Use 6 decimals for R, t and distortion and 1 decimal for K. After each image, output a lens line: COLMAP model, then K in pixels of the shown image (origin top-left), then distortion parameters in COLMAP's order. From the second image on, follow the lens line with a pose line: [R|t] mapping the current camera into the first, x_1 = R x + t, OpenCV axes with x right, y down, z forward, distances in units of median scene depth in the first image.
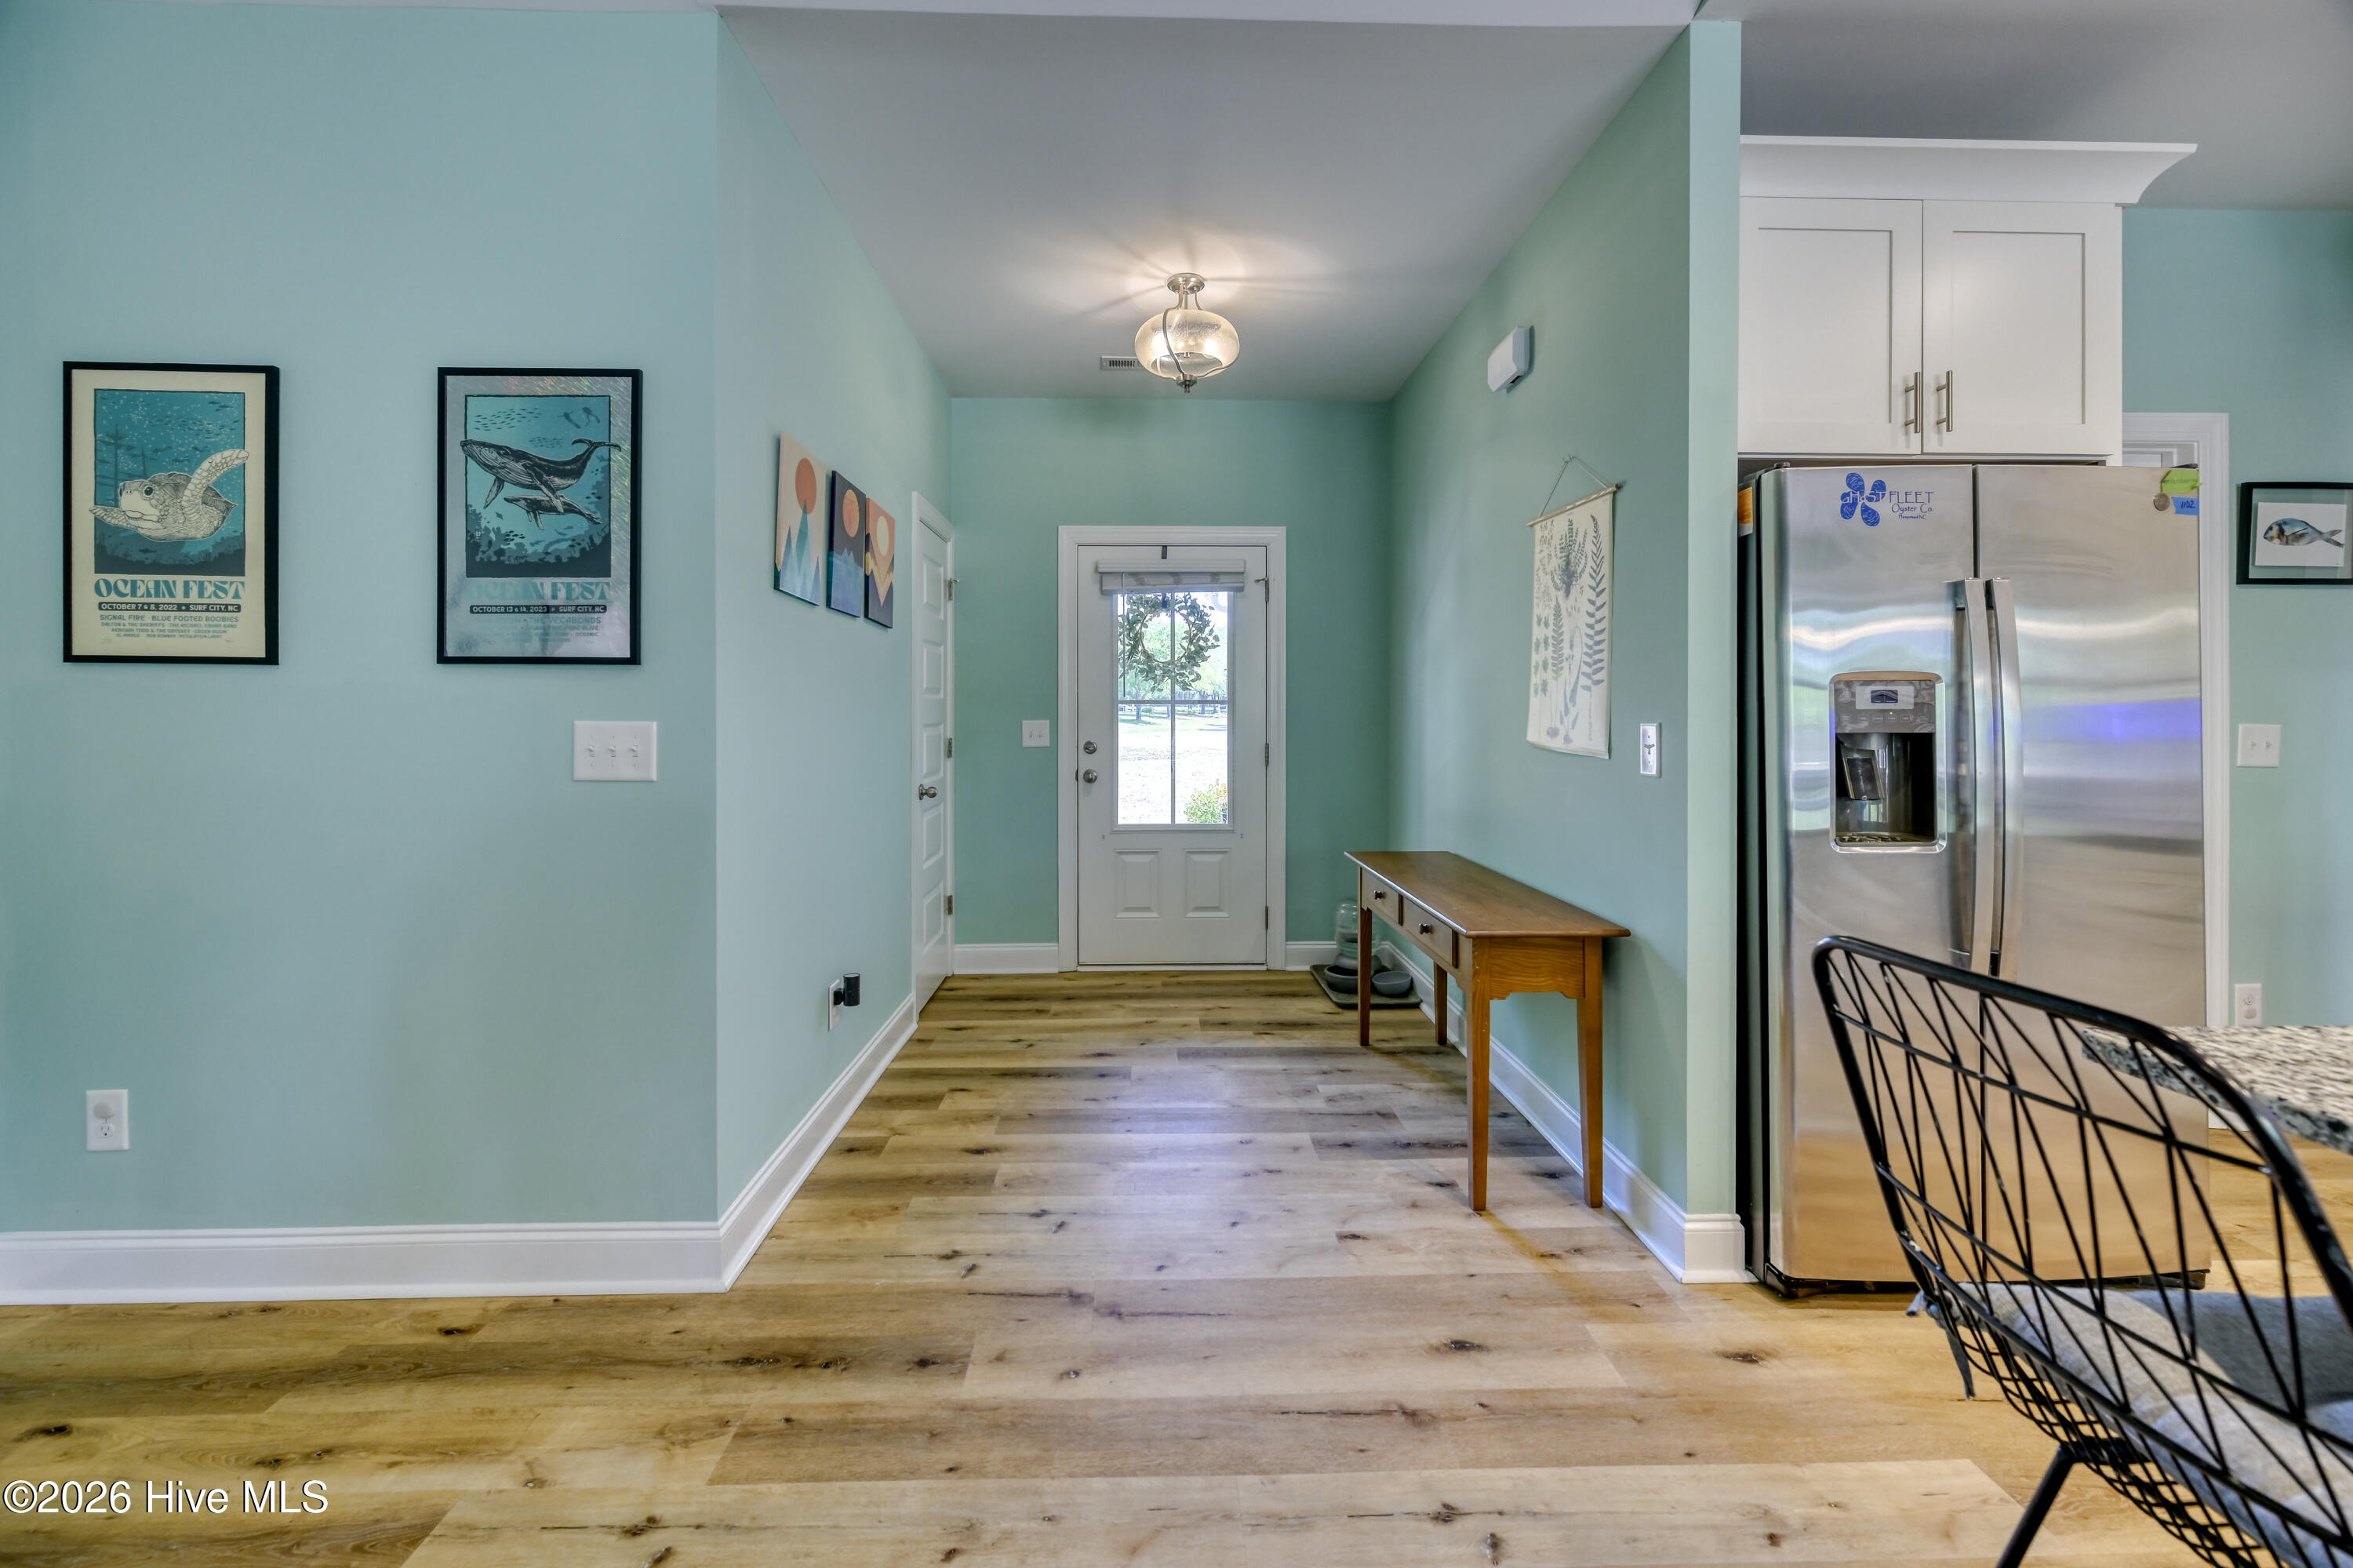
lens RADIAL K [[932.1, 0, 1164.7], [0, 932.1, 724.0], [0, 0, 1]] dist [-0.002189, 0.000626]
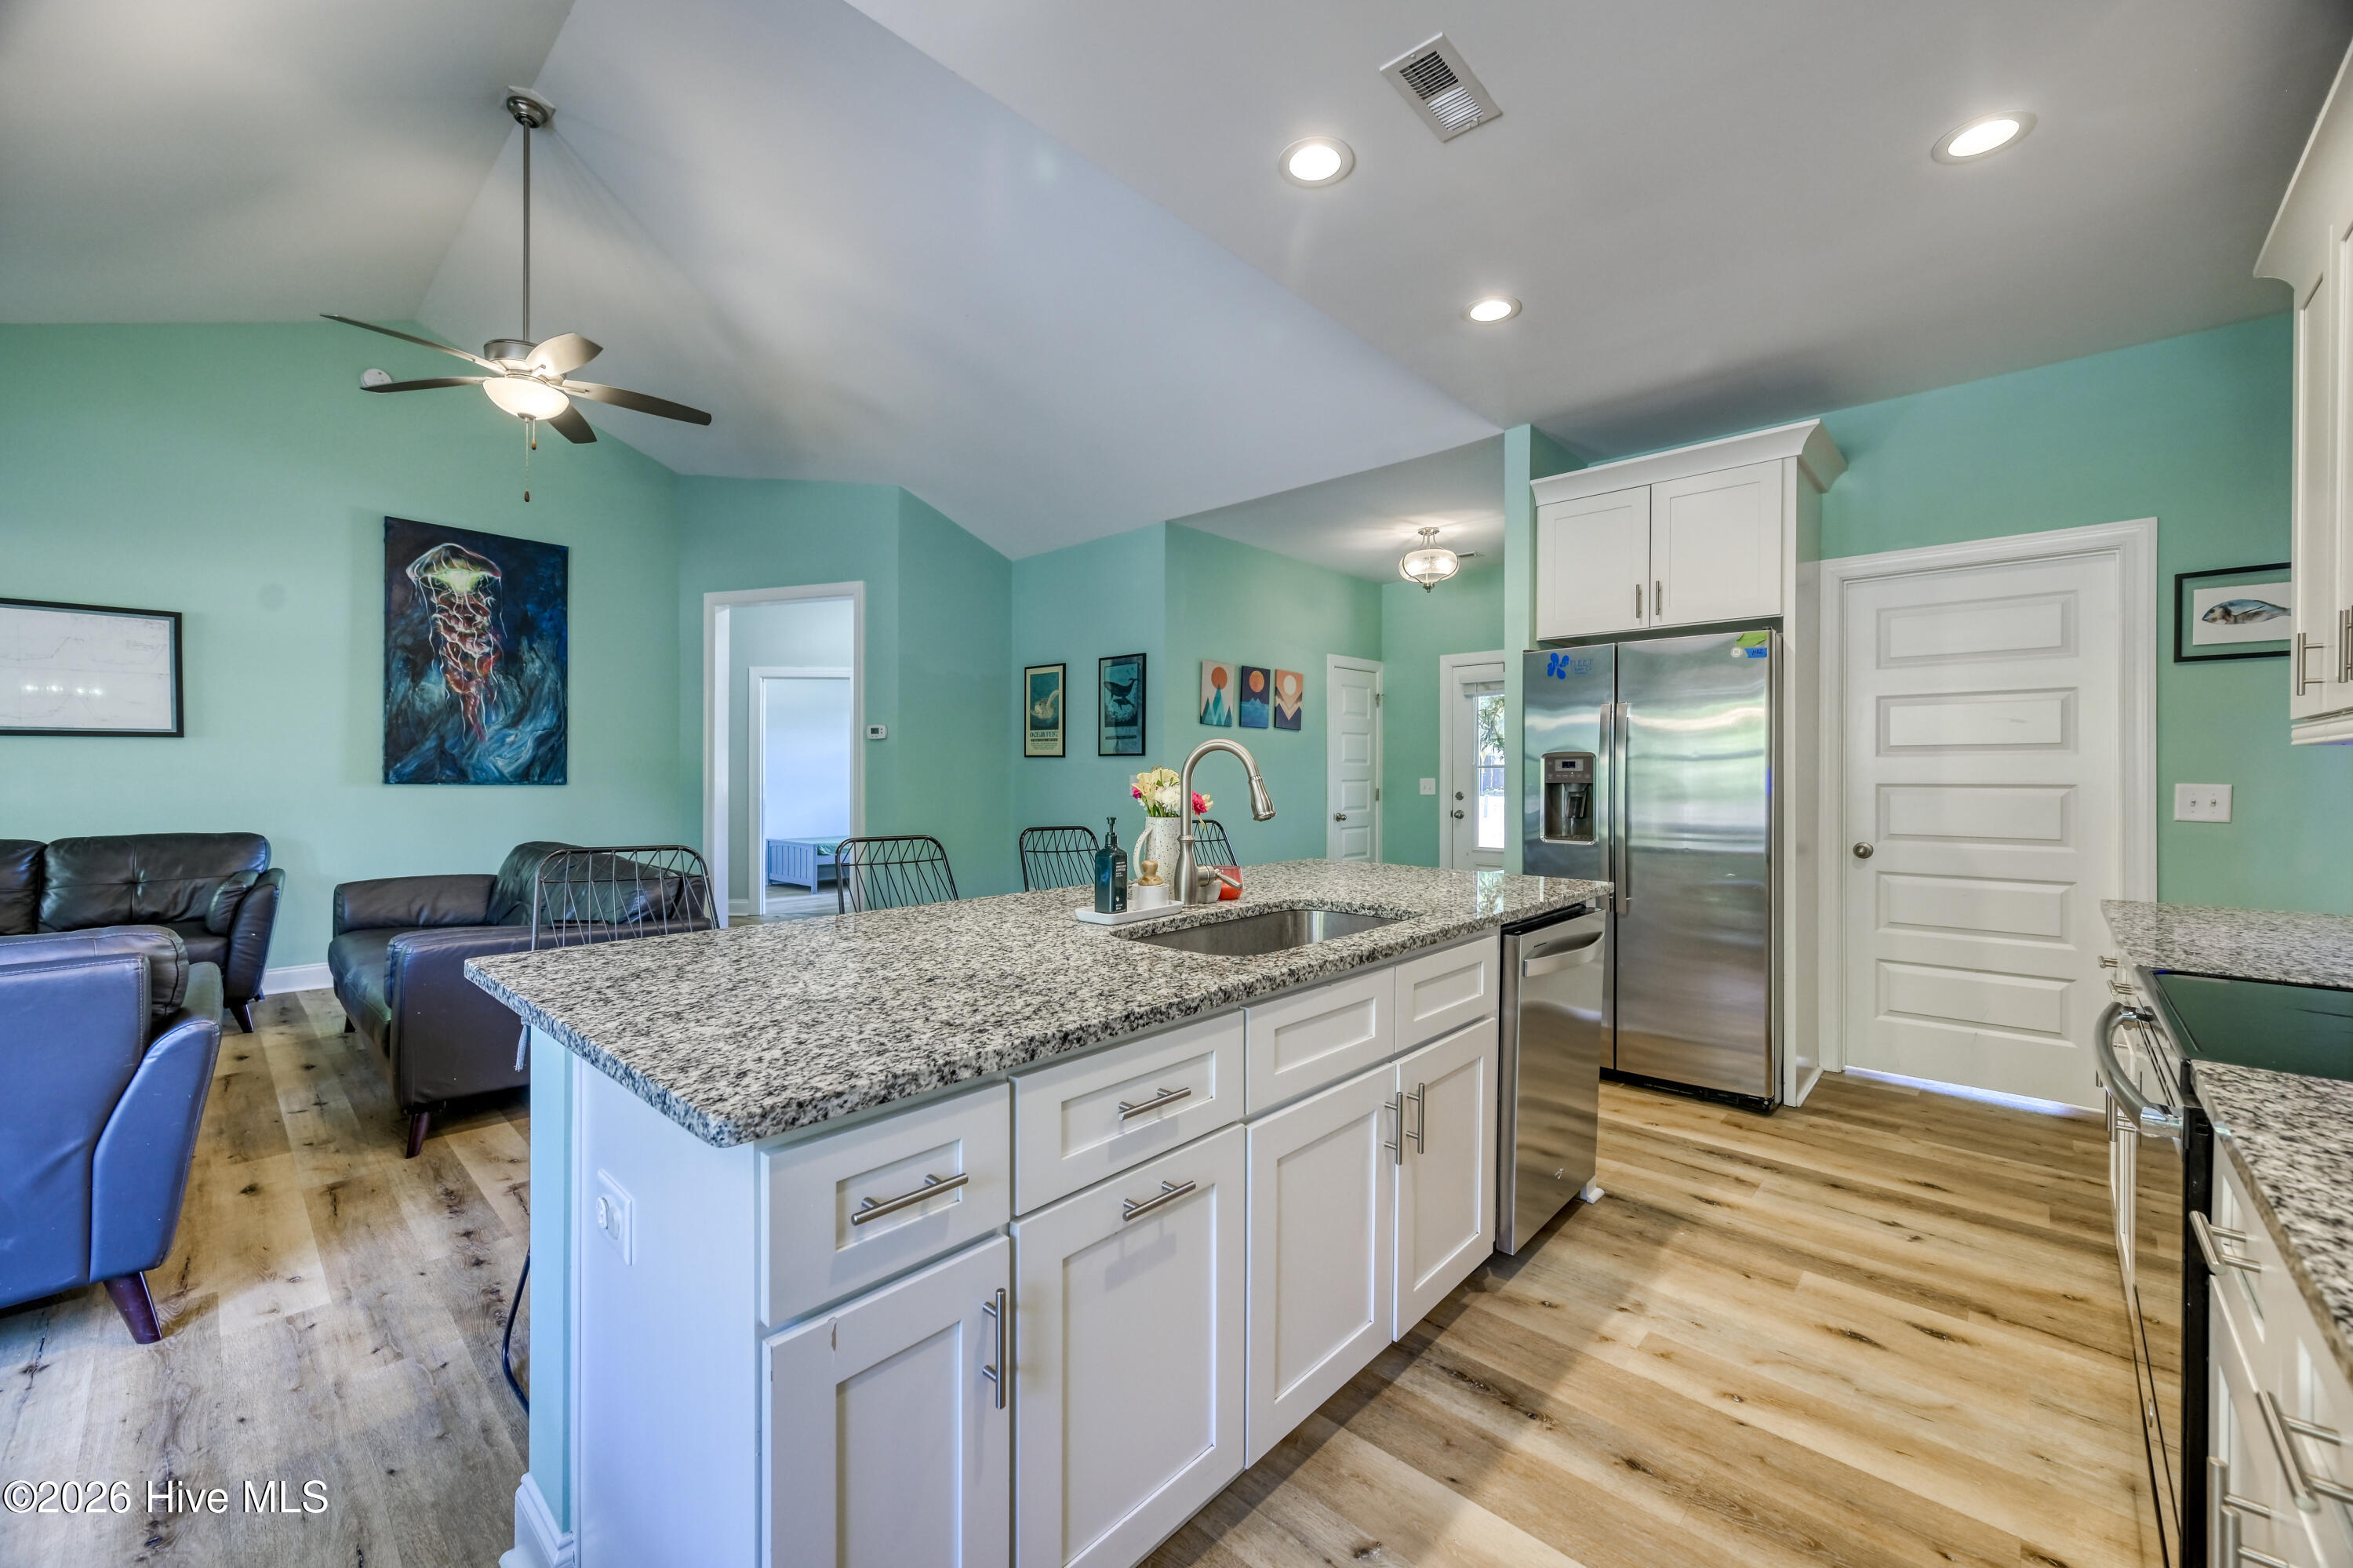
lens RADIAL K [[932.1, 0, 1173.5], [0, 932.1, 779.0], [0, 0, 1]] dist [-0.002189, 0.000626]
pose [[0.707519, 0.004576, -0.706680, 1.014924], [-0.011844, 0.999915, -0.005384, 0.014164], [0.706596, 0.012179, 0.707513, -0.640043]]
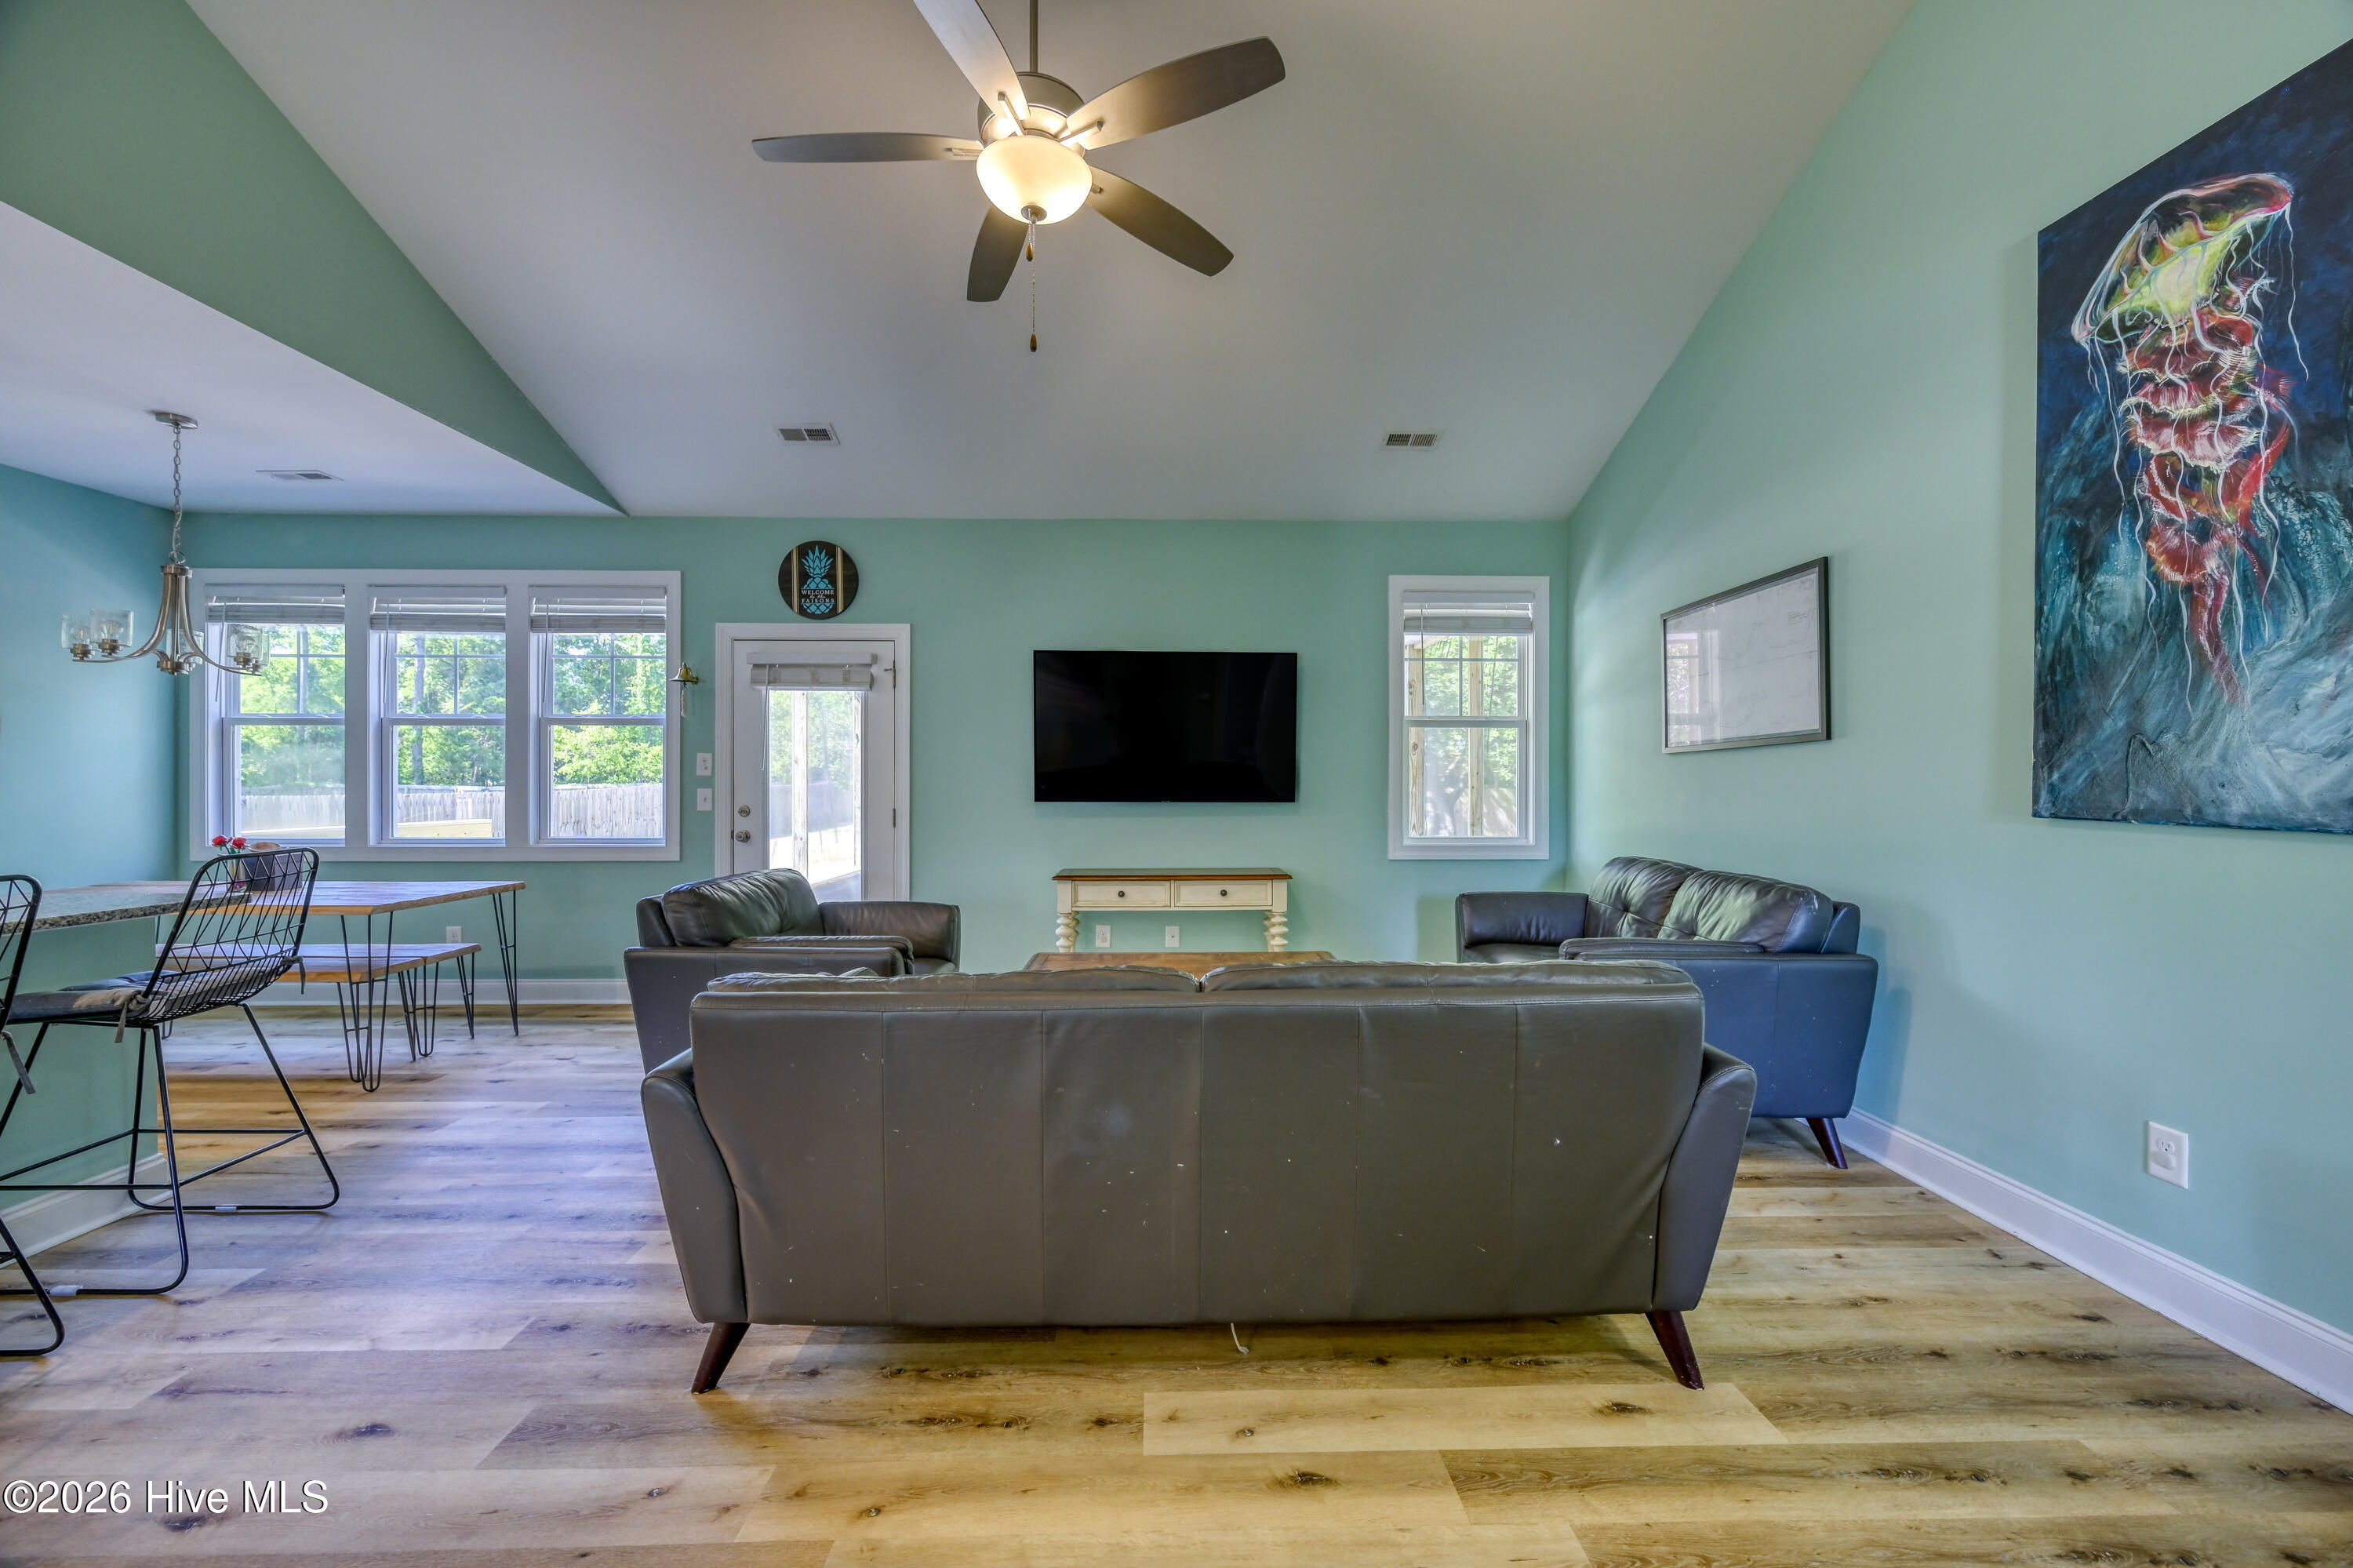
lens RADIAL K [[932.1, 0, 1167.9], [0, 932.1, 784.2], [0, 0, 1]] dist [-0.002189, 0.000626]
pose [[-0.999960, -0.001983, 0.008709, -0.607119], [-0.001882, 0.999932, 0.011529, -0.006179], [-0.008731, 0.011513, -0.999896, 0.404965]]
